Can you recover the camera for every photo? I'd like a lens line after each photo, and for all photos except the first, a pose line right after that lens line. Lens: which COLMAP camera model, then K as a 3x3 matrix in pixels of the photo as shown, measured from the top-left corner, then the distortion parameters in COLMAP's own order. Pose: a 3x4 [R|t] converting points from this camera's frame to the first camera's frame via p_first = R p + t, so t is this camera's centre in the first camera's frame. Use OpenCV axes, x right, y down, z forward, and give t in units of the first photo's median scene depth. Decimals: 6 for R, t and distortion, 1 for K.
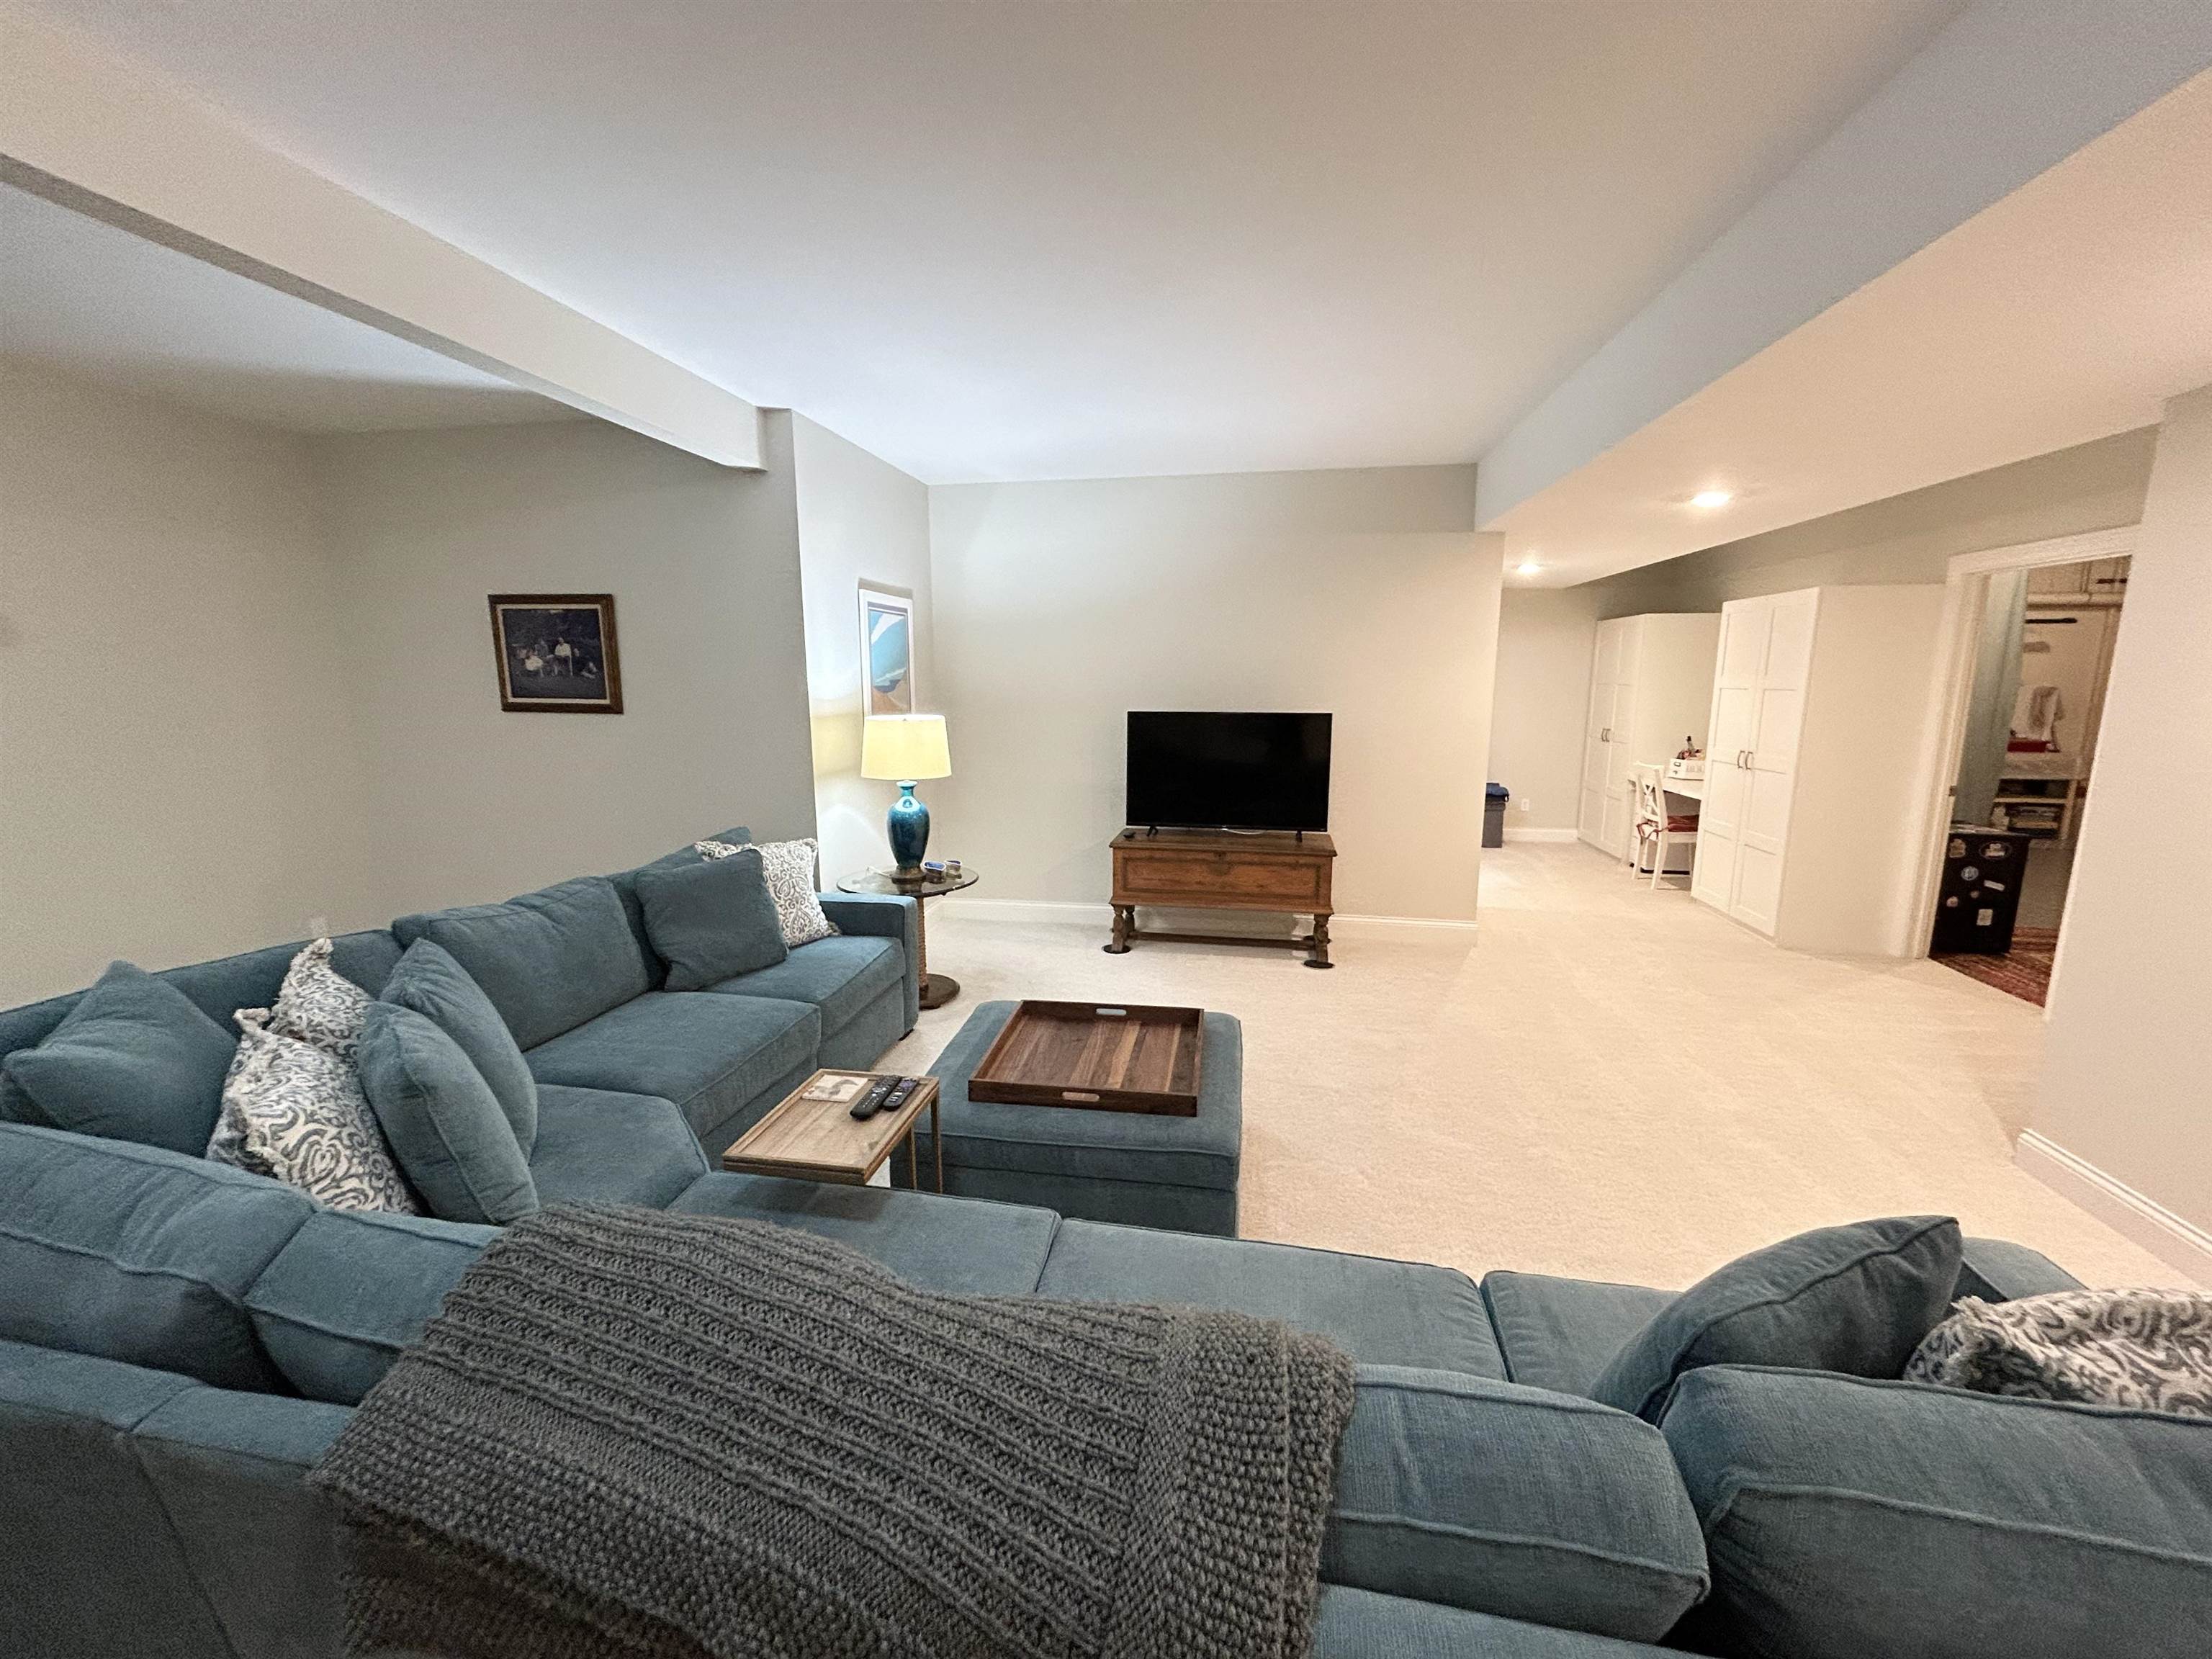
lens RADIAL K [[891.9, 0, 1106.0], [0, 891.9, 829.5], [0, 0, 1]] dist [-0.001970, -0.000426]
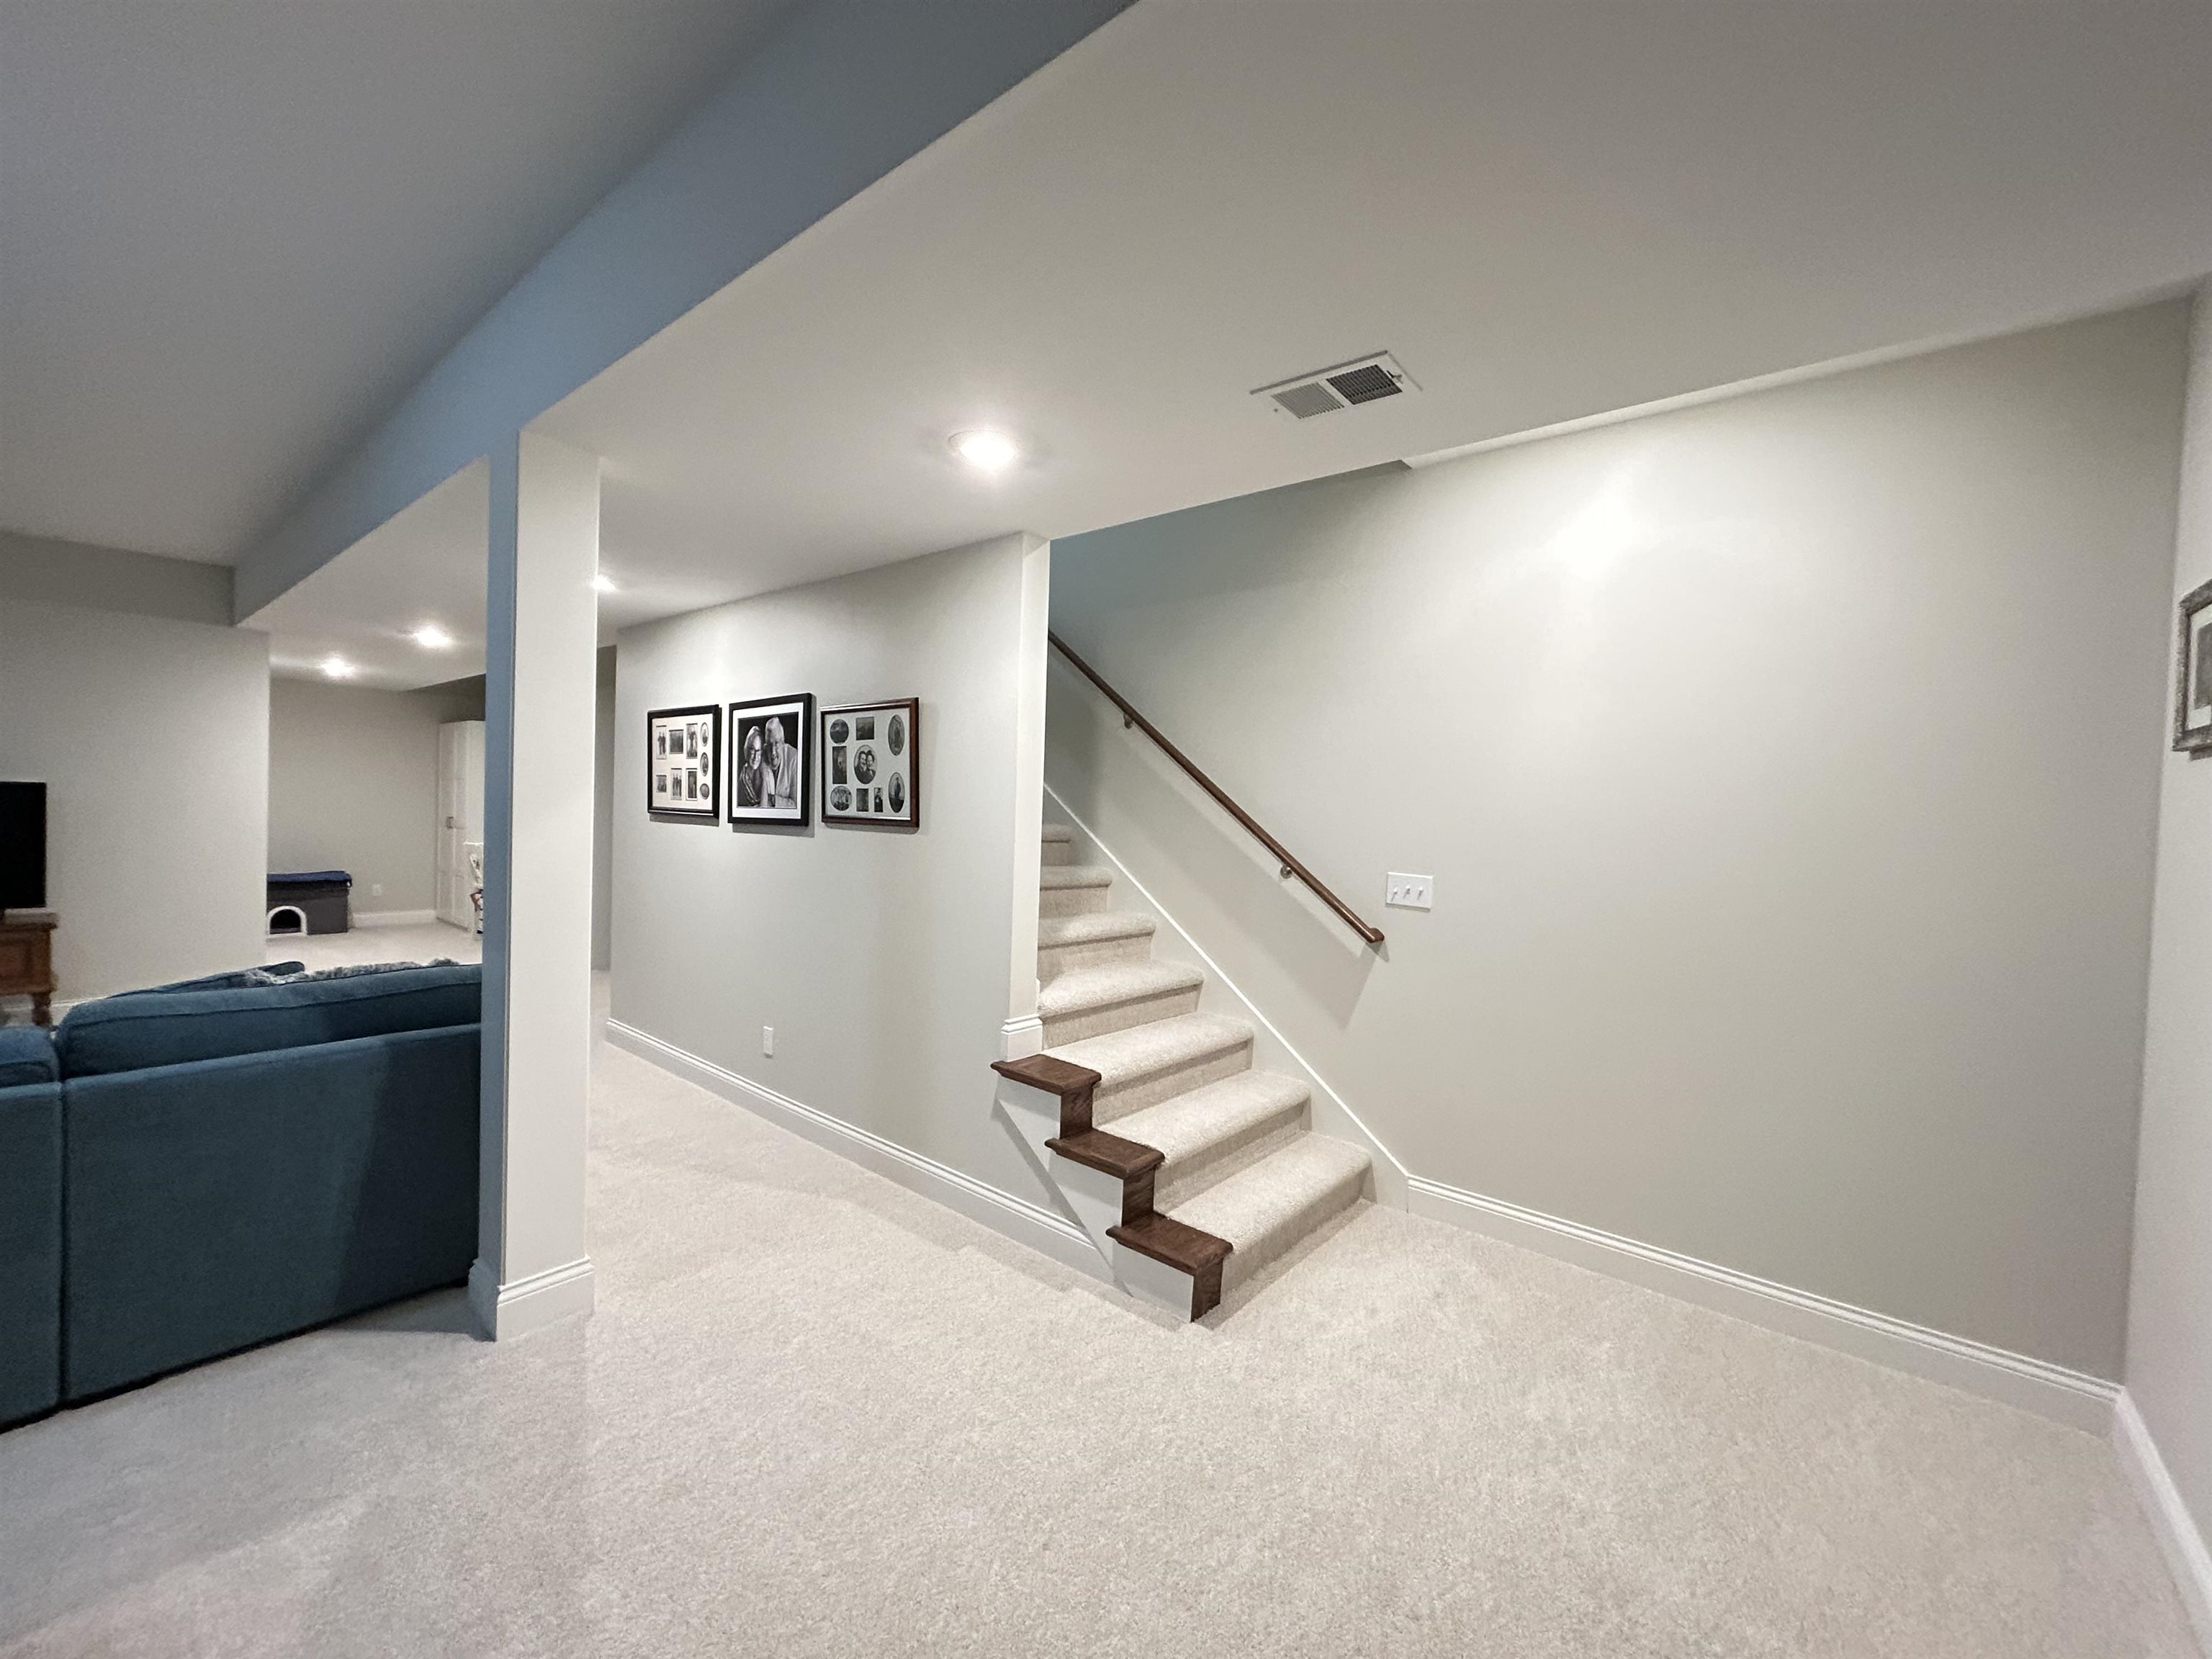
lens RADIAL K [[891.9, 0, 1106.0], [0, 891.9, 829.5], [0, 0, 1]] dist [-0.001970, -0.000426]
pose [[0.505989, -0.002515, 0.862536, 0.001373], [0.113056, 0.991562, -0.063430, 0.109387], [-0.855098, 0.129610, 0.502004, -0.450136]]
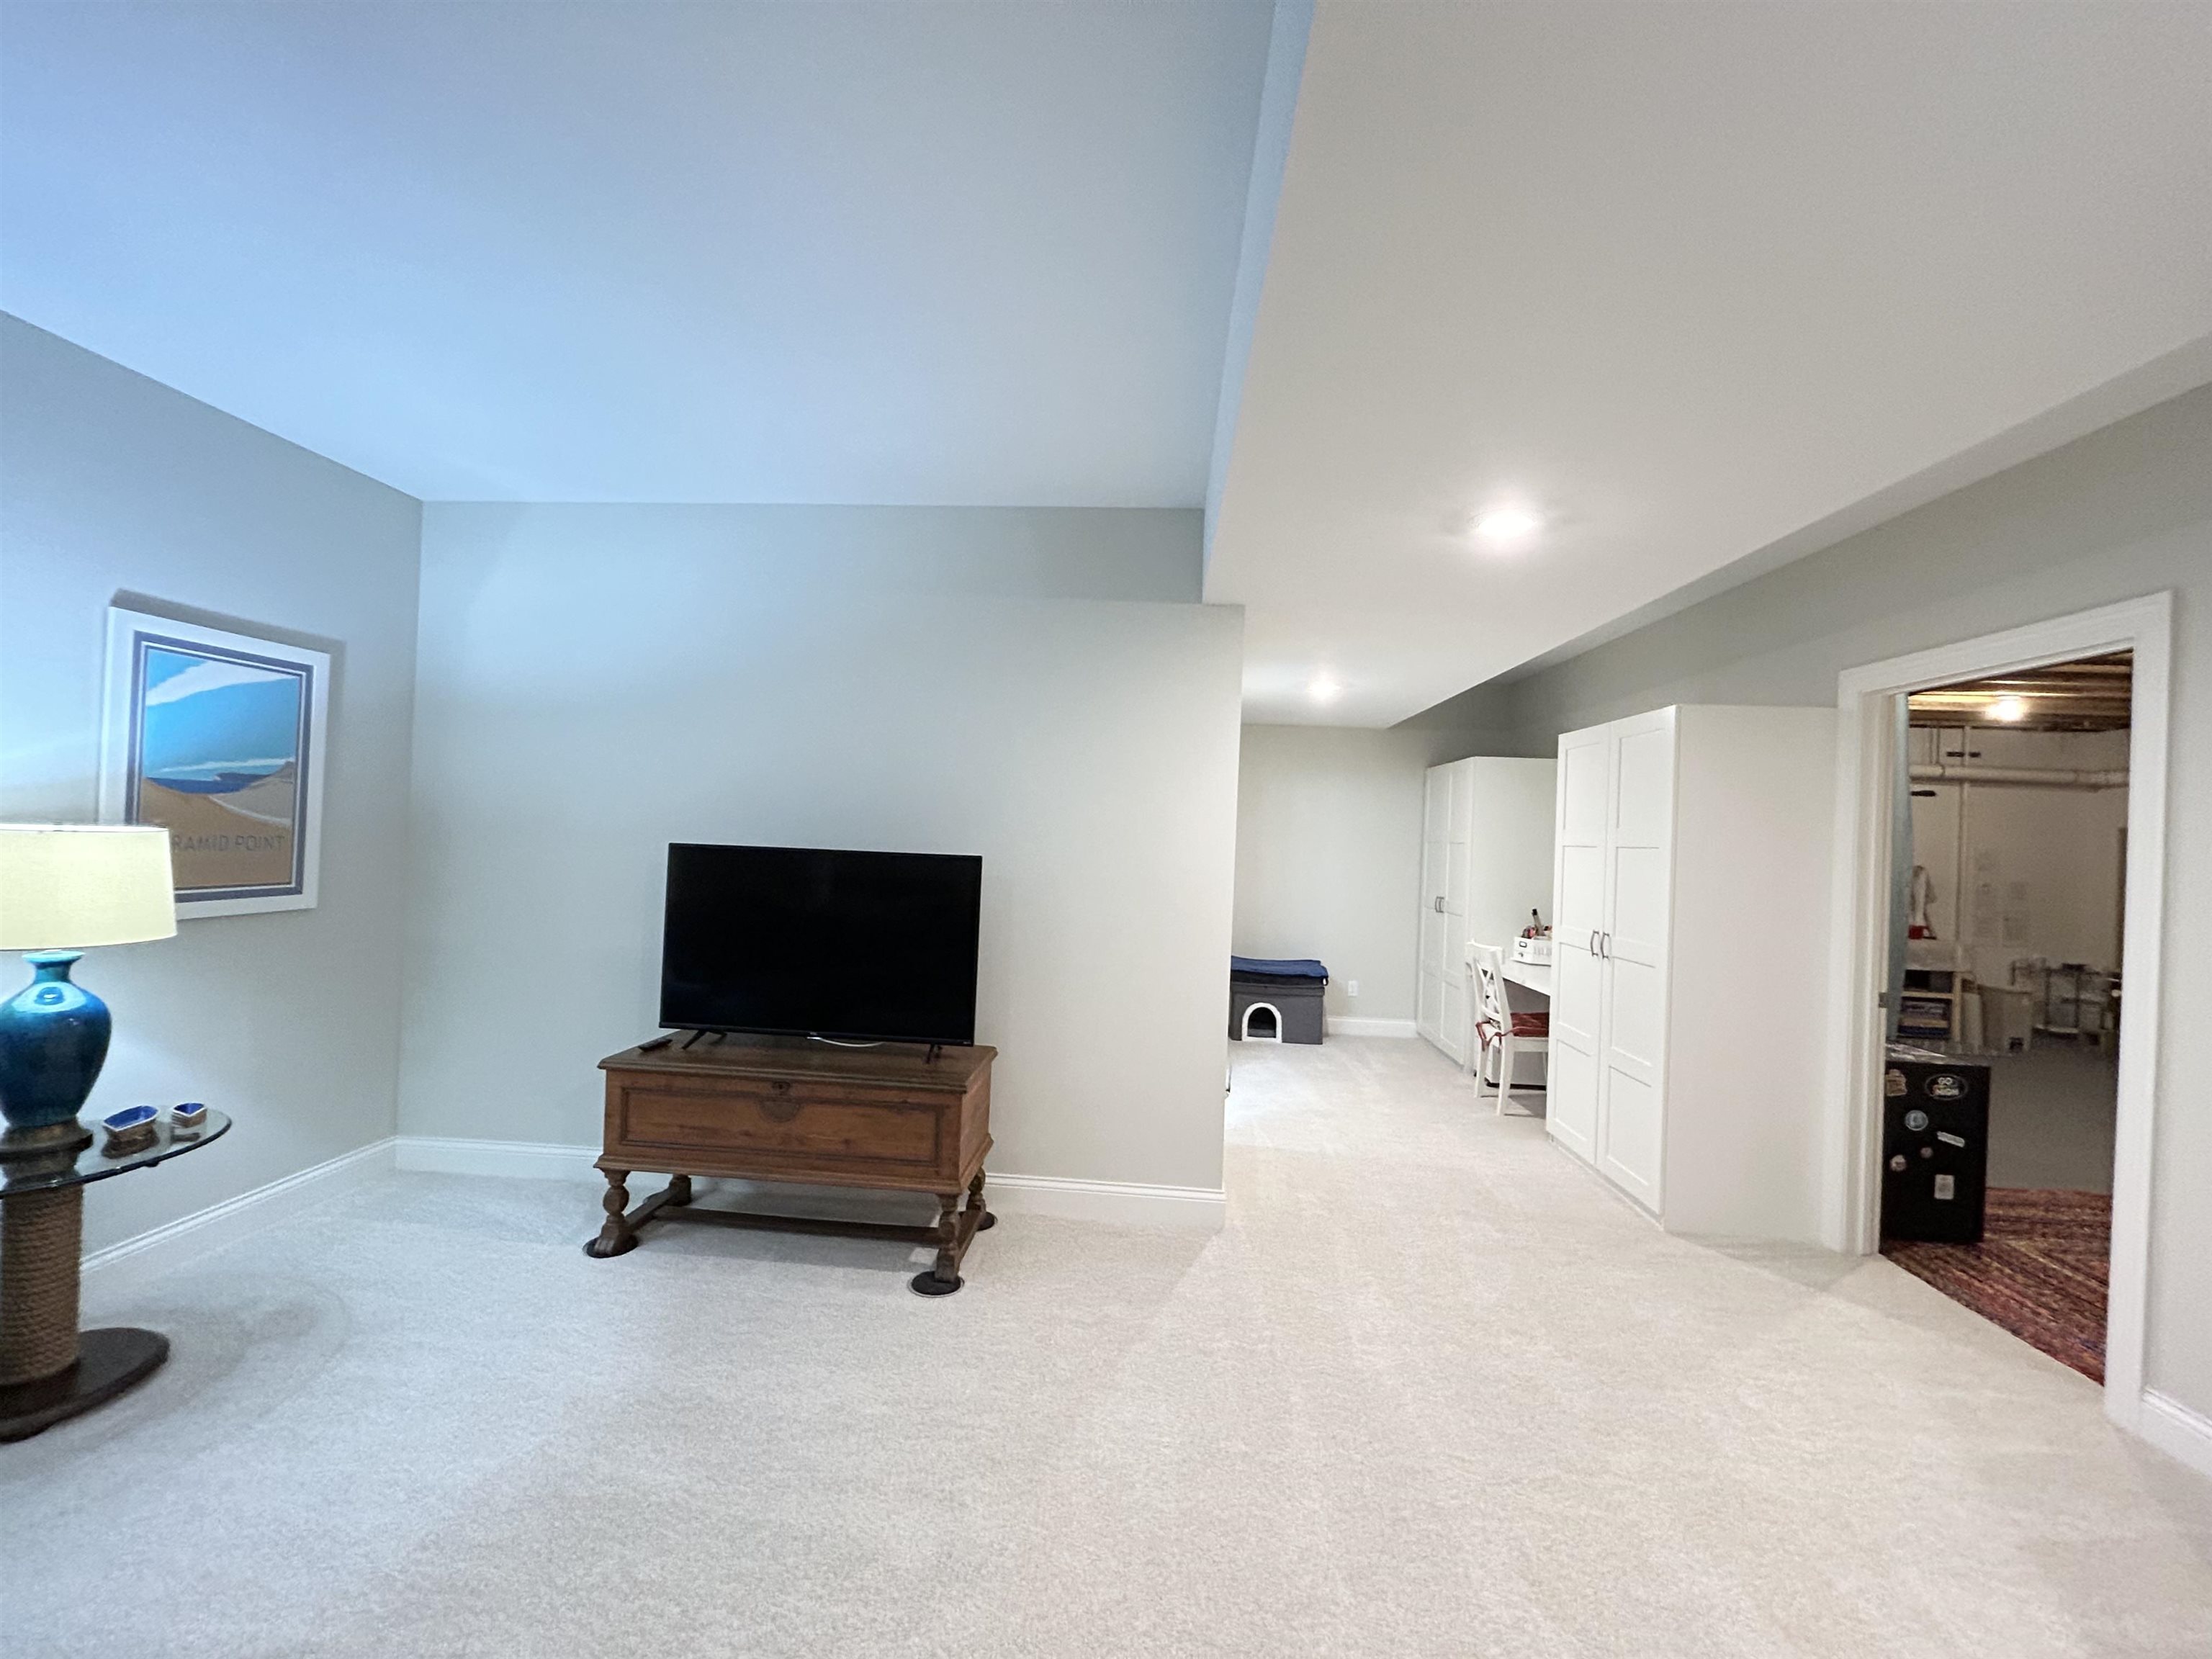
lens RADIAL K [[891.9, 0, 1106.0], [0, 891.9, 829.5], [0, 0, 1]] dist [-0.001970, -0.000426]
pose [[0.993682, 0.039314, 0.105119, 0.265995], [-0.020407, 0.984317, -0.175225, -0.038825], [-0.110359, 0.171973, 0.978900, 0.355876]]
